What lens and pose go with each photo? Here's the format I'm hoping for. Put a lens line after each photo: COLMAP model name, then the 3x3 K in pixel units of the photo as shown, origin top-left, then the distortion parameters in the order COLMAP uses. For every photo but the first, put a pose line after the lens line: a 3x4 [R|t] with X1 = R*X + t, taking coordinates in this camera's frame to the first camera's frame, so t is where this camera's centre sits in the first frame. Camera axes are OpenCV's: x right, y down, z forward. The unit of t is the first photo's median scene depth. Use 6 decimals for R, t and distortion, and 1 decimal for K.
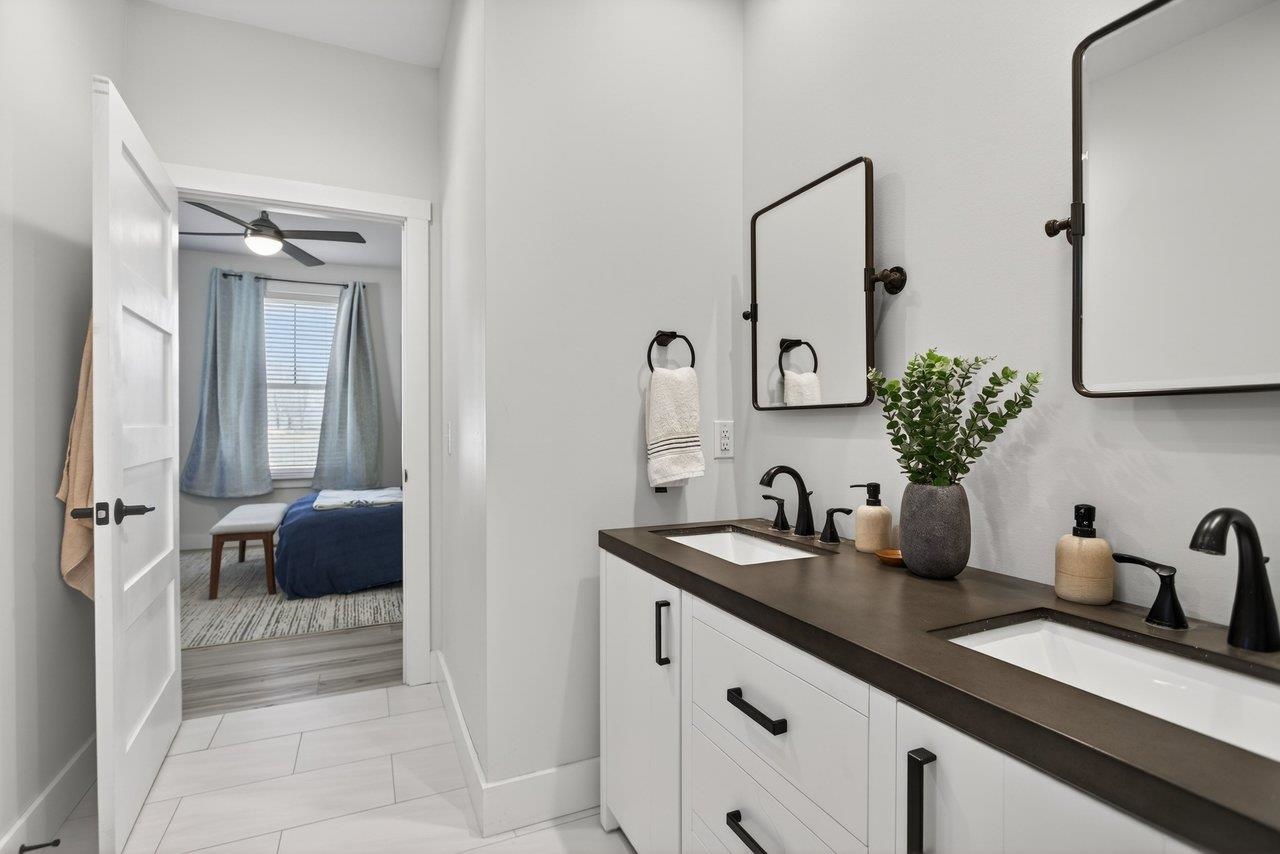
lens RADIAL K [[608.5, 0, 640.0], [0, 608.5, 427.0], [0, 0, 1]] dist [0.000773, 0.000741]
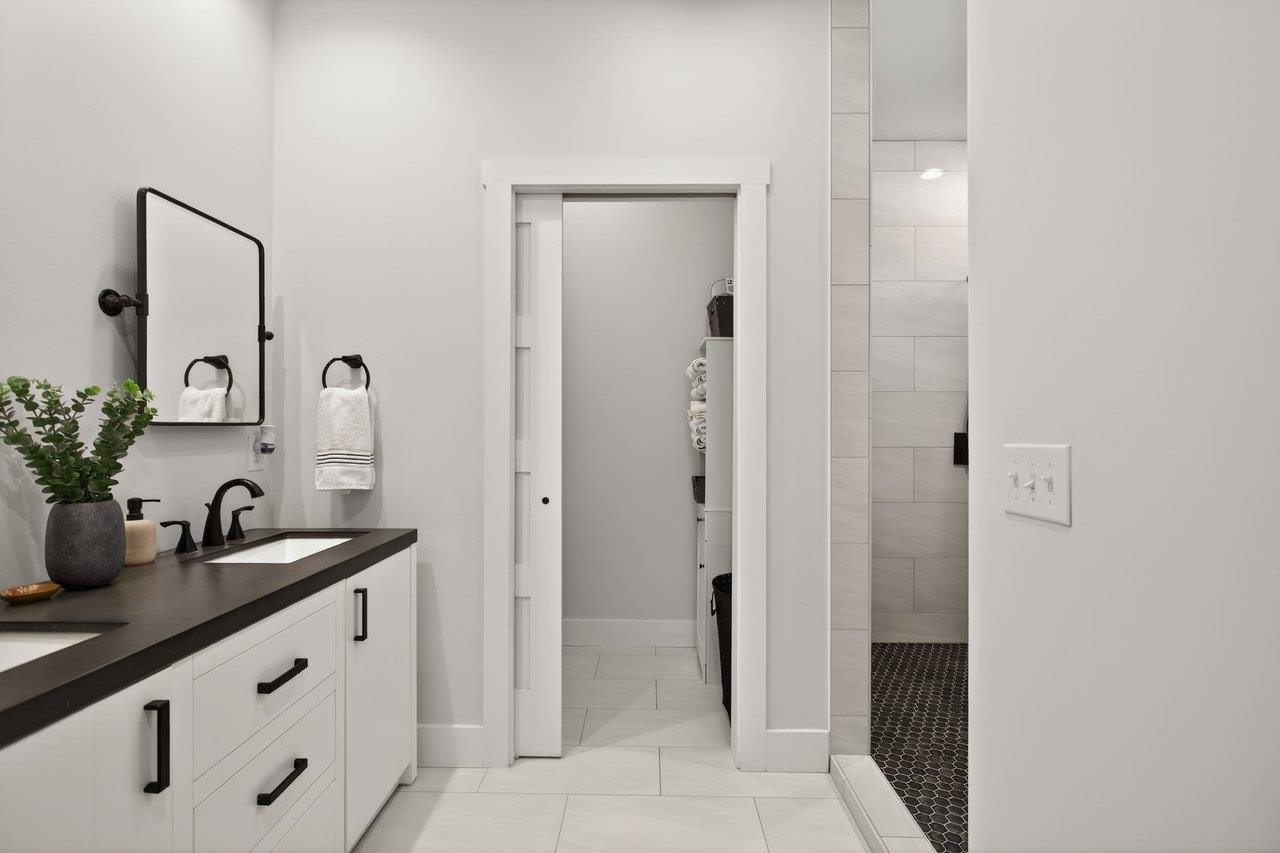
lens RADIAL K [[608.5, 0, 640.0], [0, 608.5, 426.5], [0, 0, 1]] dist [0.000773, 0.000741]
pose [[-0.908424, 0.009957, 0.417932, -0.886326], [0.009847, 0.999949, -0.002418, -0.018246], [-0.417934, 0.001919, -0.908475, 1.731273]]
